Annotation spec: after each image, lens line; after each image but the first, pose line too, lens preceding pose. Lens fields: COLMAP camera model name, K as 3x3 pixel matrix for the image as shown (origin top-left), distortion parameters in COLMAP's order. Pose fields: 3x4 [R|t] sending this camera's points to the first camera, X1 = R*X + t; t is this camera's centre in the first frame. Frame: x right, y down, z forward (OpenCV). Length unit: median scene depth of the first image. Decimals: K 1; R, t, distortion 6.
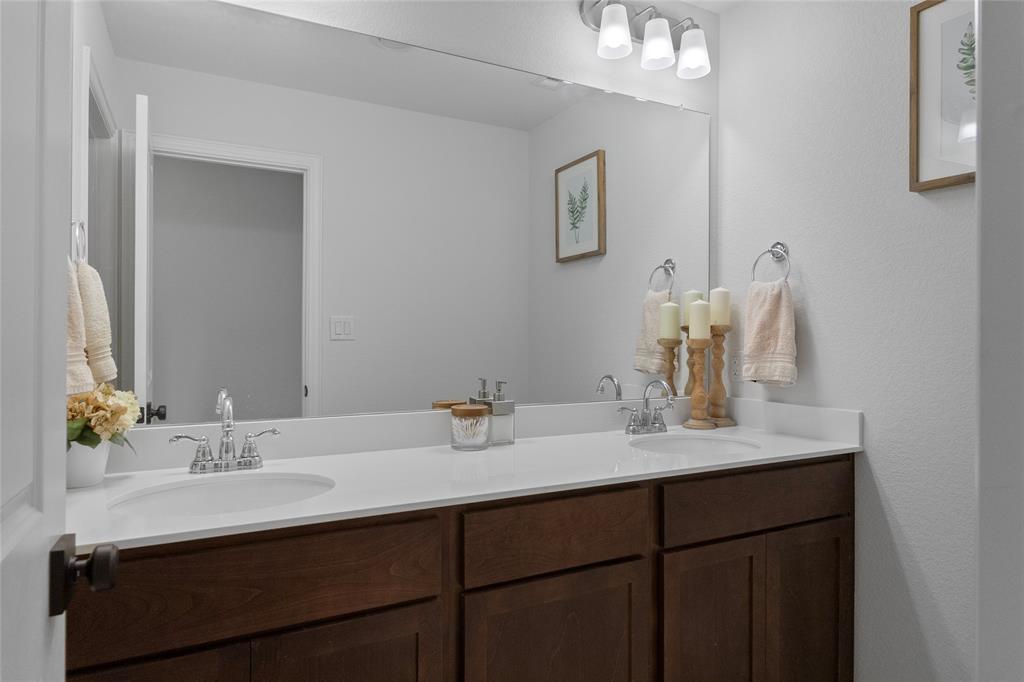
lens RADIAL K [[624.6, 0, 516.0], [0, 624.6, 340.7], [0, 0, 1]] dist [0.004226, 0.000007]
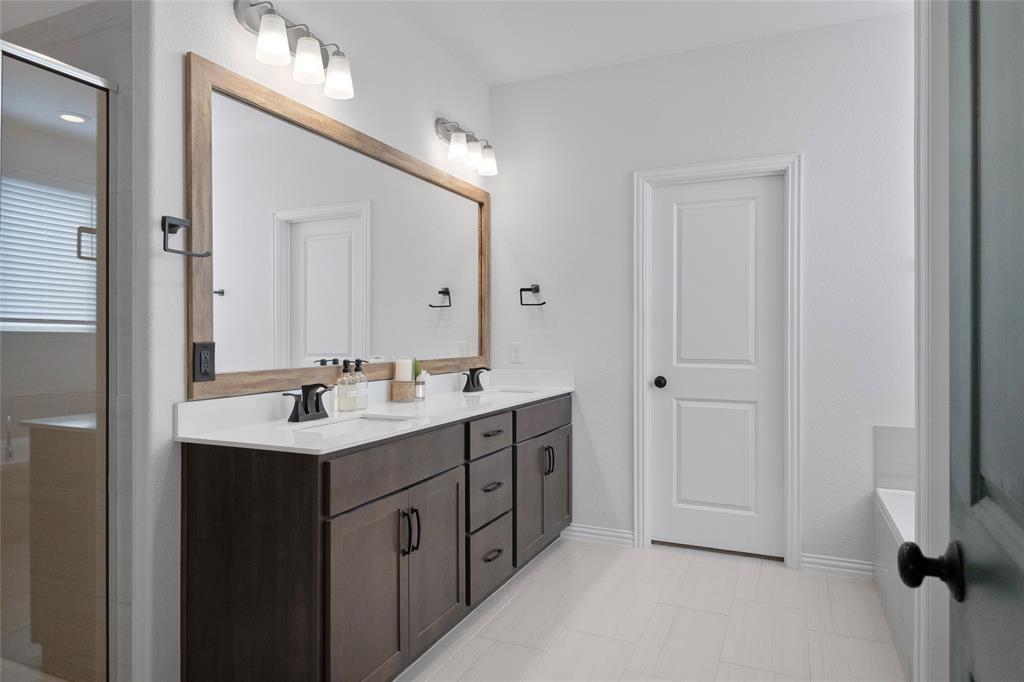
lens RADIAL K [[624.6, 0, 516.0], [0, 624.6, 340.7], [0, 0, 1]] dist [0.004226, 0.000007]
pose [[0.789330, -0.001848, 0.613966, -0.180885], [-0.005188, 0.999940, 0.009679, 0.000208], [-0.613947, -0.010825, 0.789273, -0.097723]]
